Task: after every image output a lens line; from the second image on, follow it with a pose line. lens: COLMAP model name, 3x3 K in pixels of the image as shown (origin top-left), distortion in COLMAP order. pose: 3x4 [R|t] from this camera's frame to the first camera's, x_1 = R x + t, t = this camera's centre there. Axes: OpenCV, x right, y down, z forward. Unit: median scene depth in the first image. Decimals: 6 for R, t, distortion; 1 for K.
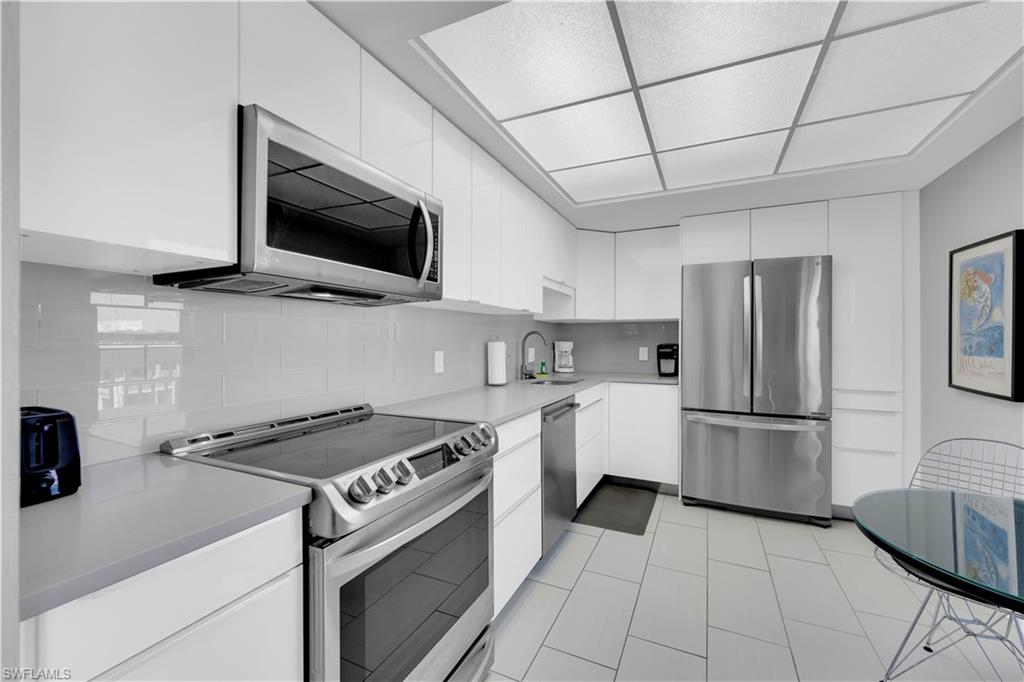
lens RADIAL K [[421.0, 0, 505.7], [0, 421.0, 337.6], [0, 0, 1]] dist [-0.000643, 0.001191]
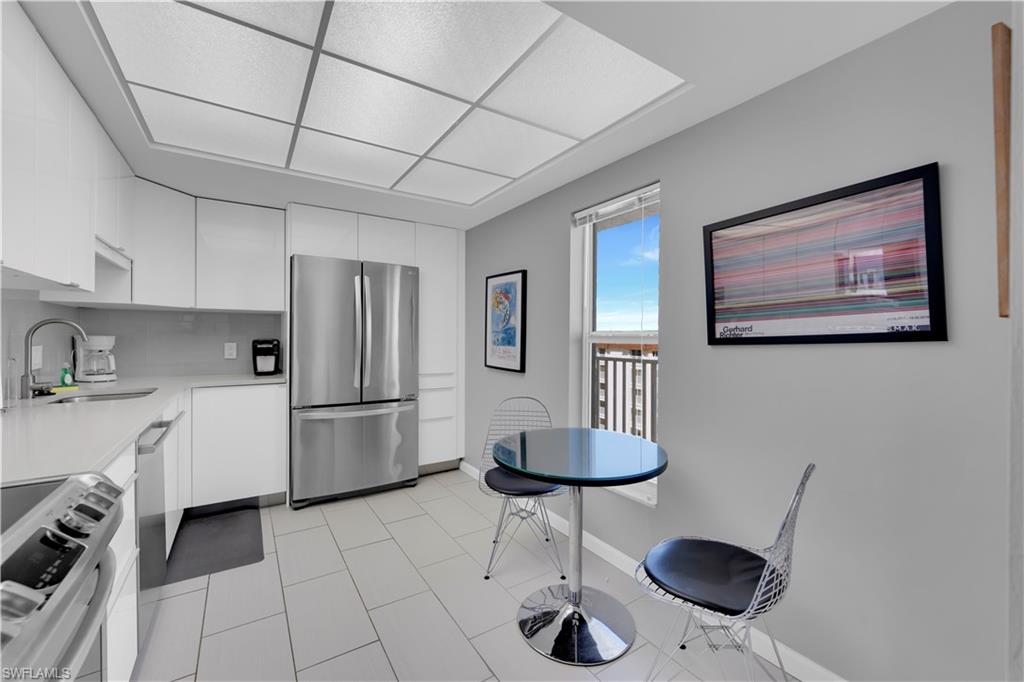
lens RADIAL K [[421.0, 0, 518.4], [0, 421.0, 338.3], [0, 0, 1]] dist [-0.000643, 0.001191]
pose [[0.503954, -0.001357, 0.863729, -0.140993], [-0.010856, 0.999910, 0.007905, 0.001637], [-0.863662, -0.013361, 0.503894, 0.104782]]
